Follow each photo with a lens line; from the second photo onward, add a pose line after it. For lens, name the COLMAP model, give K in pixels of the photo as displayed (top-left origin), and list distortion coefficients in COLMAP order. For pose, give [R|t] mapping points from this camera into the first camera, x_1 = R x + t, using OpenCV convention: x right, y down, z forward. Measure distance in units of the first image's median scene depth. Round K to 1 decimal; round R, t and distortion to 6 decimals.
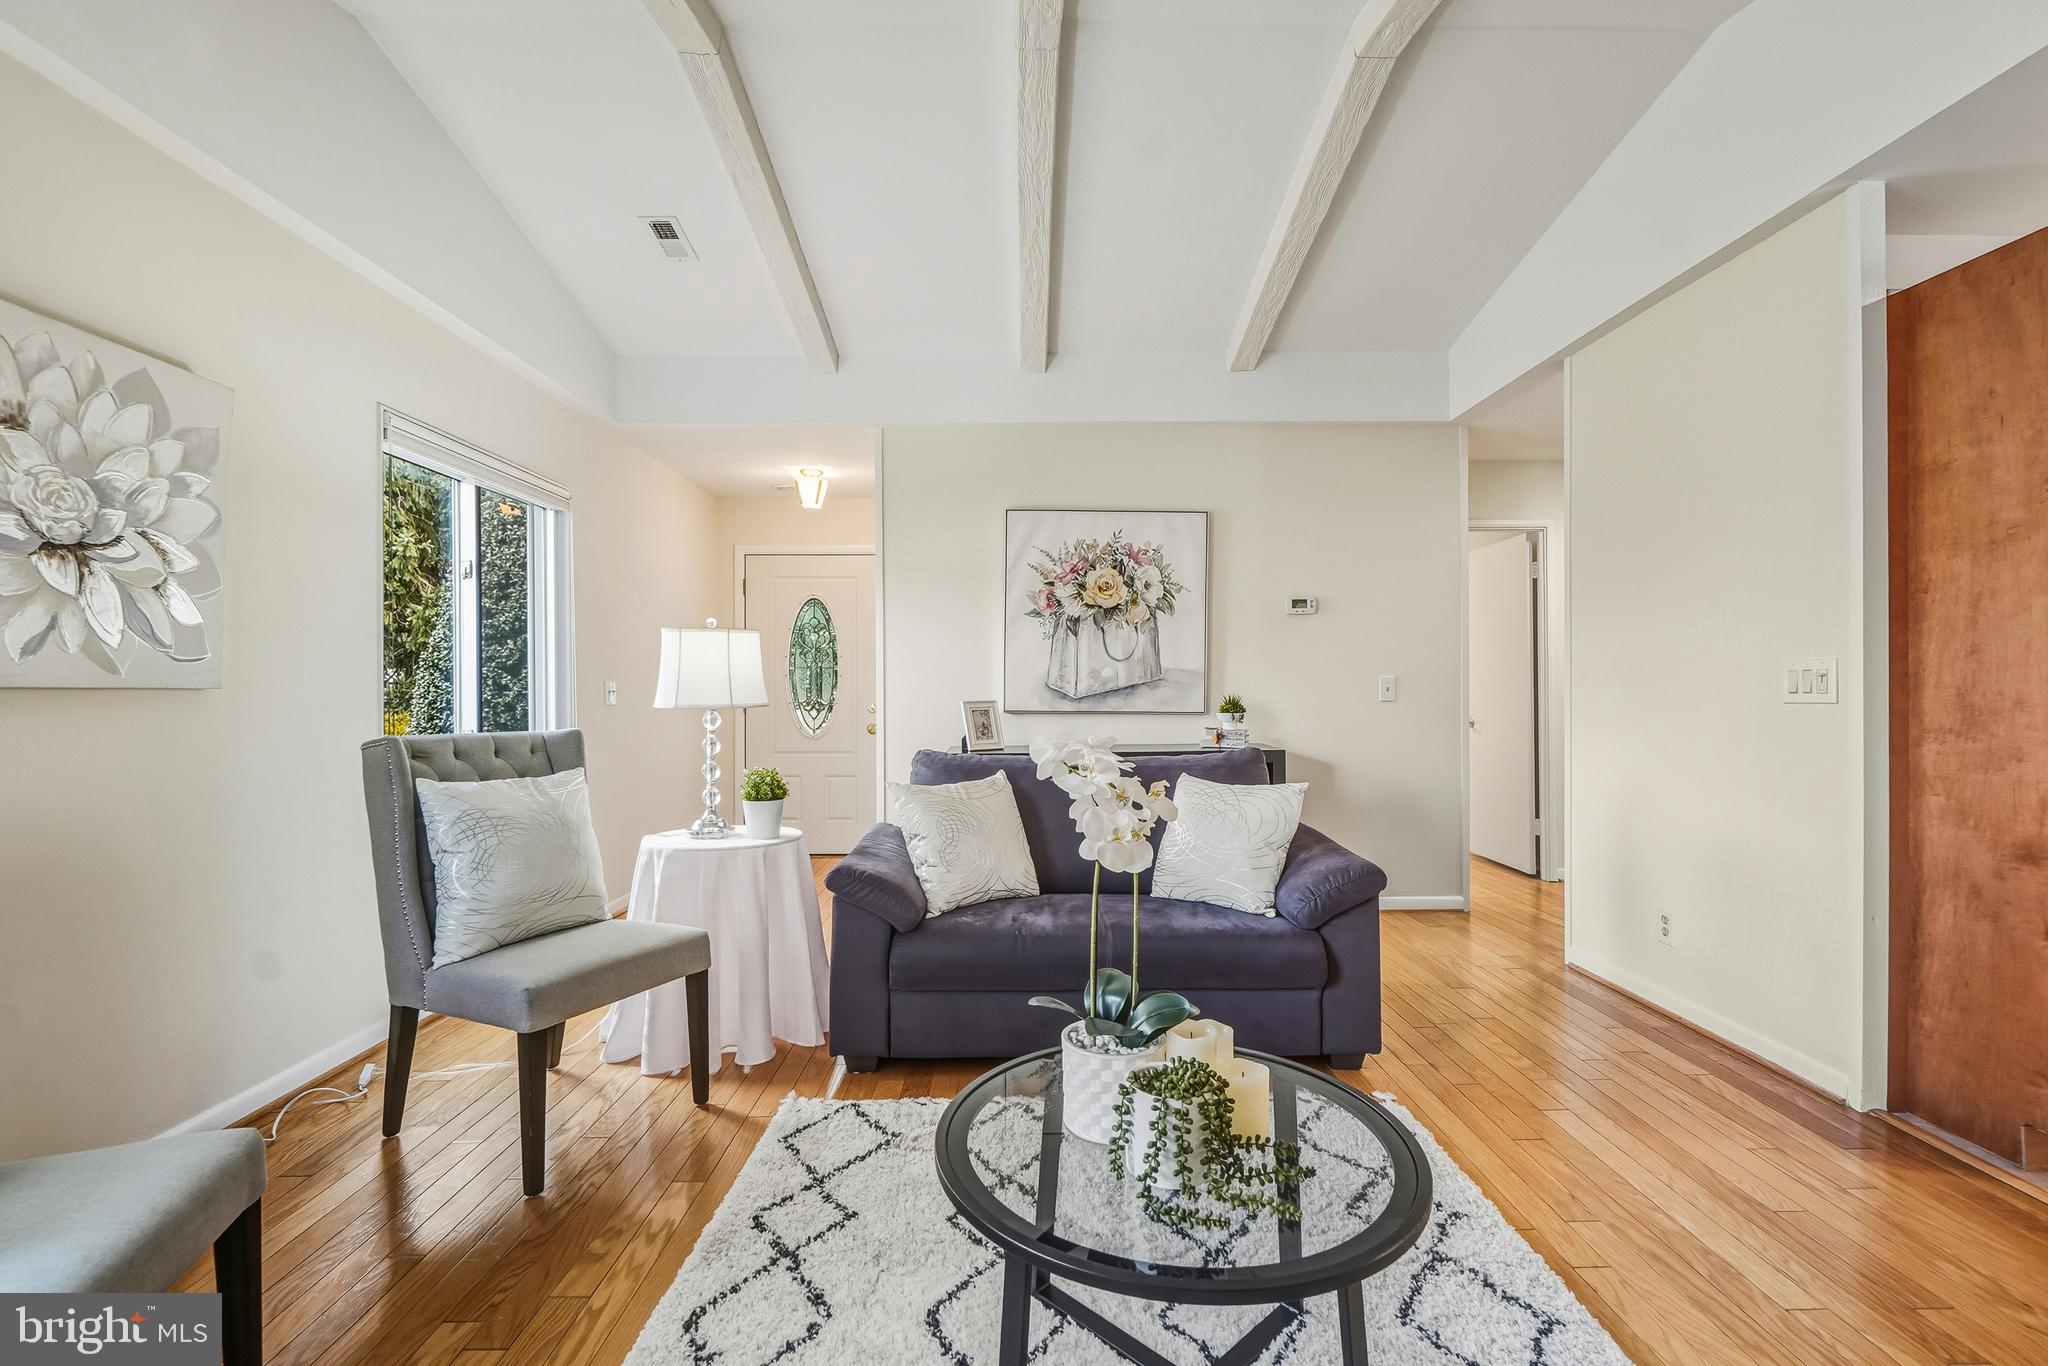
lens RADIAL K [[898.1, 0, 1025.0], [0, 898.1, 690.7], [0, 0, 1]] dist [0.002324, -0.004708]
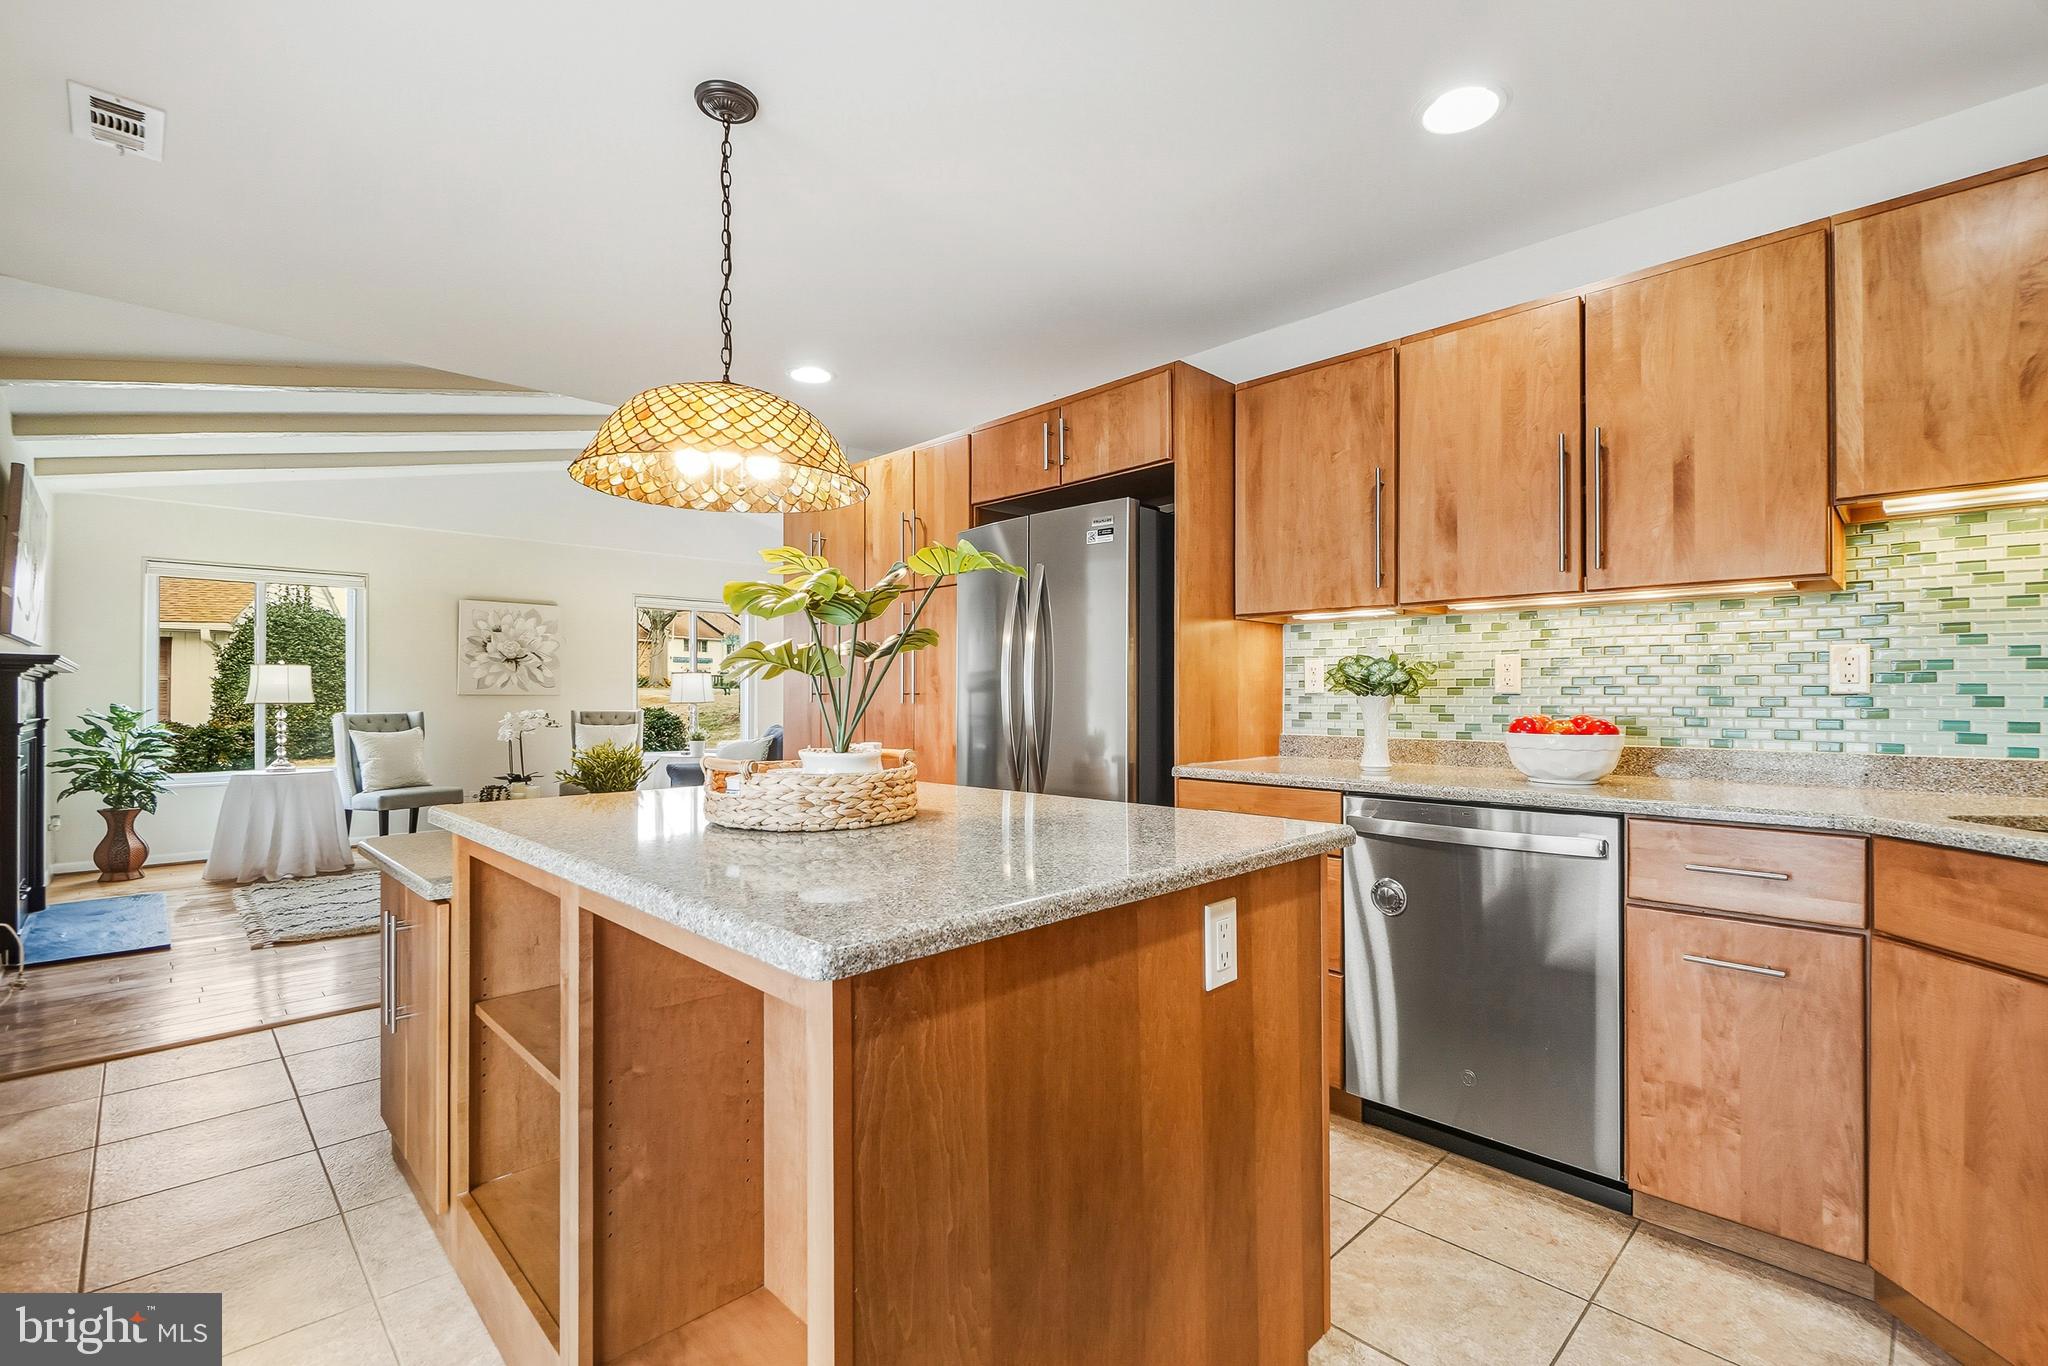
lens RADIAL K [[898.1, 0, 1025.0], [0, 898.1, 690.7], [0, 0, 1]] dist [0.002324, -0.004708]
pose [[0.695011, 0.002442, -0.718995, 2.171469], [-0.004956, 0.999987, -0.001395, -0.018986], [0.718982, 0.004533, 0.695014, -0.075990]]
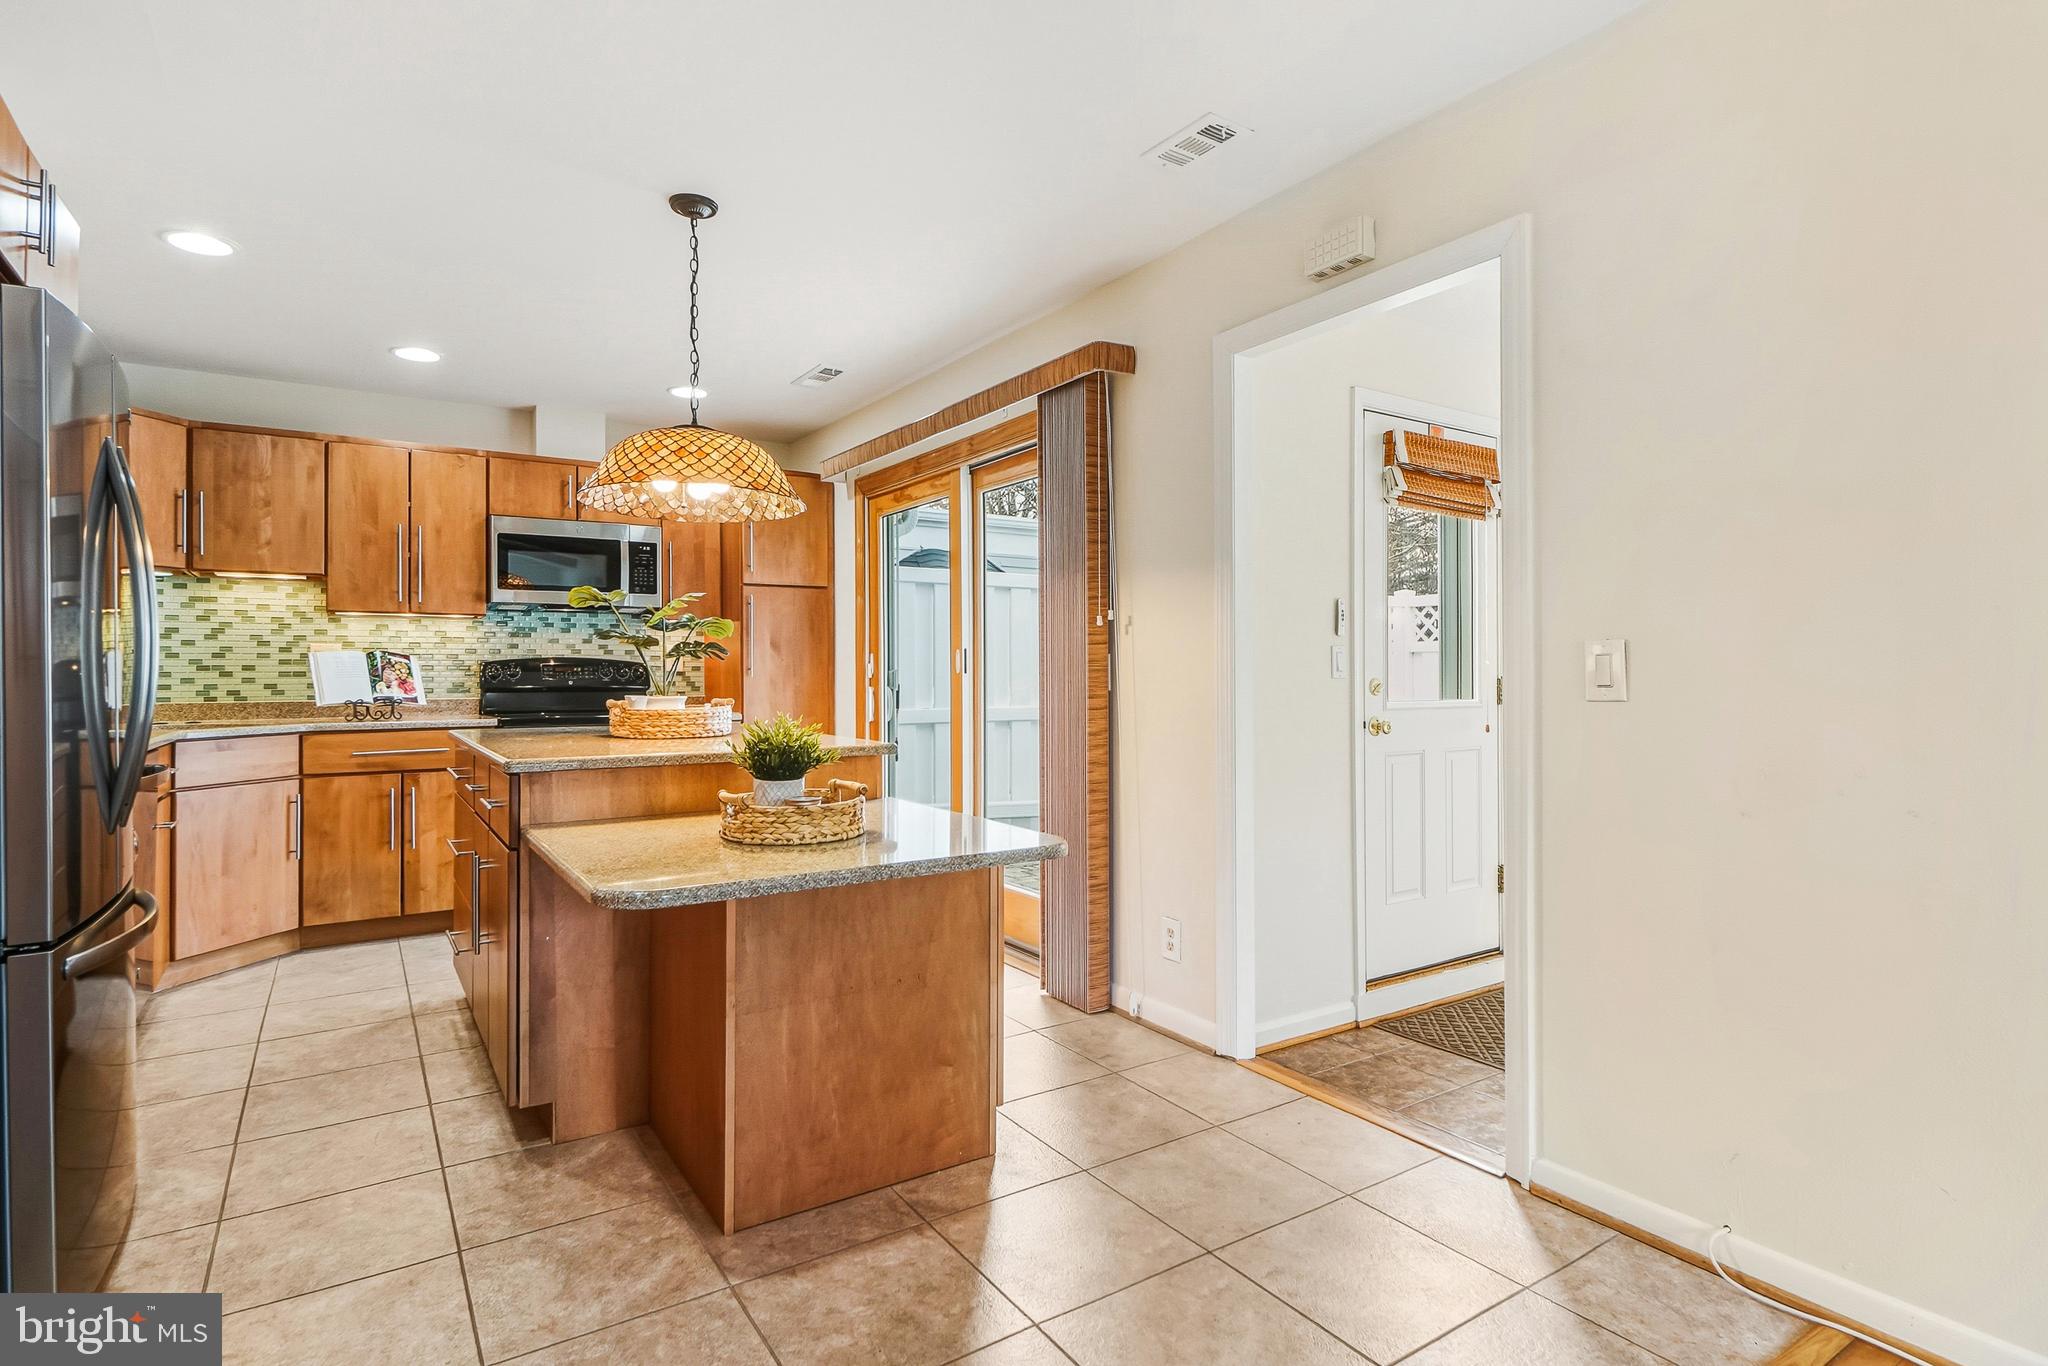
lens RADIAL K [[1037.0, 0, 1034.2], [0, 1037.0, 665.1], [0, 0, 1]] dist [0.017937, -0.020643]
pose [[-0.543806, 0.016374, 0.839051, 0.509984], [0.009364, 0.999866, -0.013444, 0.003202], [-0.839159, 0.000546, -0.543886, 0.501665]]
